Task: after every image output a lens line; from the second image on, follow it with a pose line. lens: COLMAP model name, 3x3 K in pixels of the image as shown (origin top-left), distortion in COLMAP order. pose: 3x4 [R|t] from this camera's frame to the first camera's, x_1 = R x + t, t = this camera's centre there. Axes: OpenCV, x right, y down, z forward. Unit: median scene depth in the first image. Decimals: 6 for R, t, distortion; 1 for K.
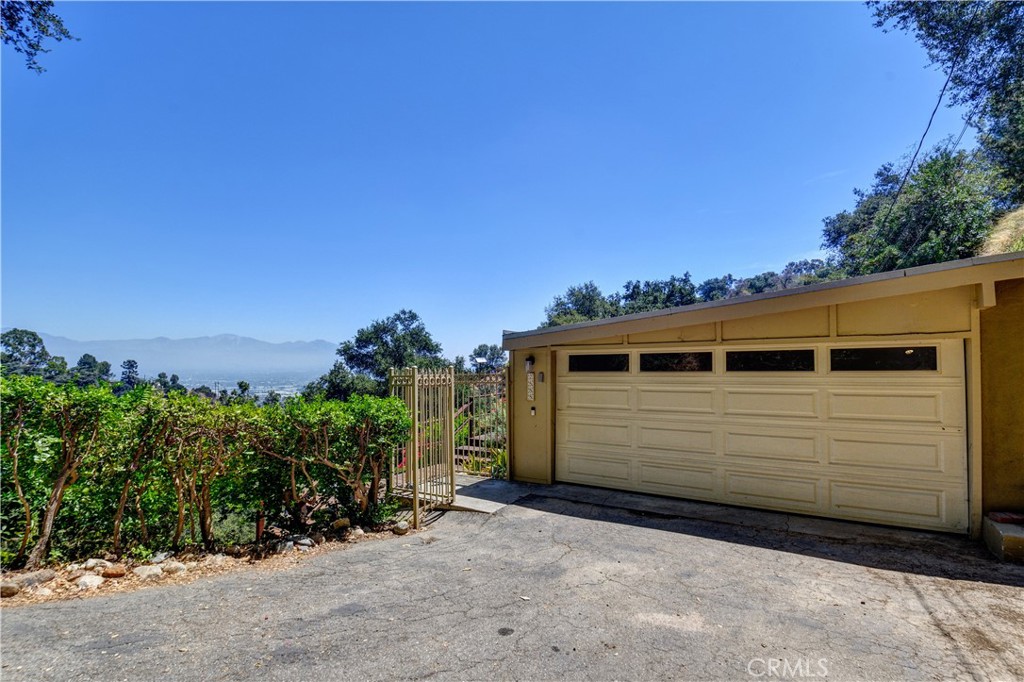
lens RADIAL K [[500.7, 0, 496.8], [0, 500.7, 355.7], [0, 0, 1]] dist [-0.010371, -0.003008]
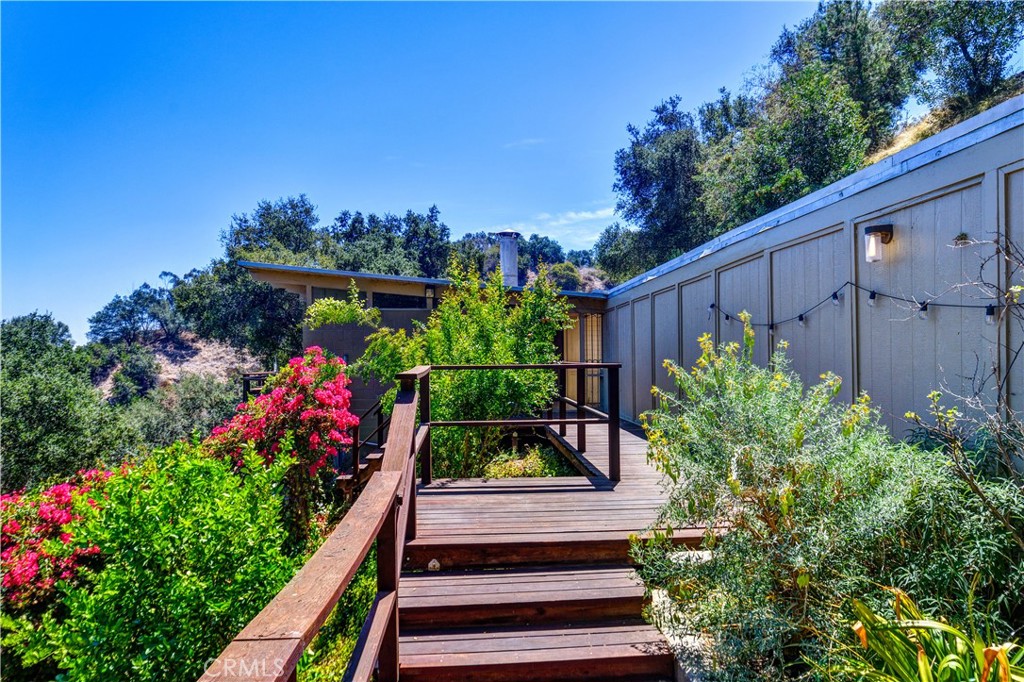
lens RADIAL K [[646.4, 0, 510.9], [0, 646.4, 369.6], [0, 0, 1]] dist [0.005856, -0.002749]
pose [[0.800170, -0.019917, 0.599443, -0.069408], [-0.001722, 0.999368, 0.035503, 0.024128], [-0.599771, -0.029440, 0.799630, 0.251821]]
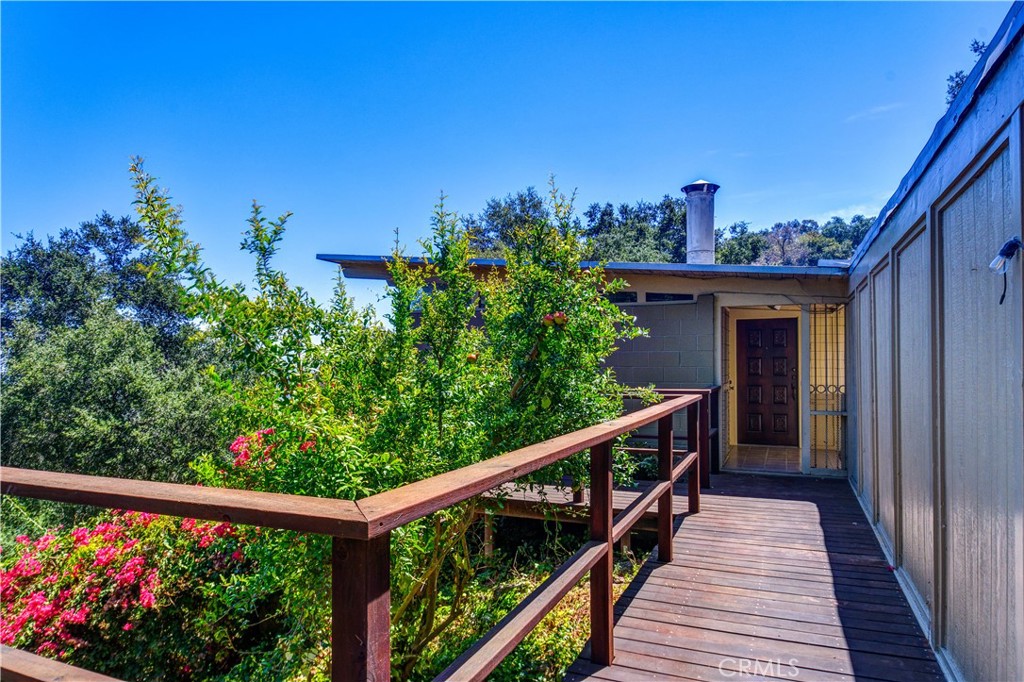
lens RADIAL K [[646.4, 0, 505.2], [0, 646.4, 350.9], [0, 0, 1]] dist [0.005856, -0.002749]
pose [[0.986527, -0.004064, 0.163546, 0.048821], [0.003641, 0.999989, 0.002886, 0.019554], [-0.163556, -0.002252, 0.986531, 0.328050]]
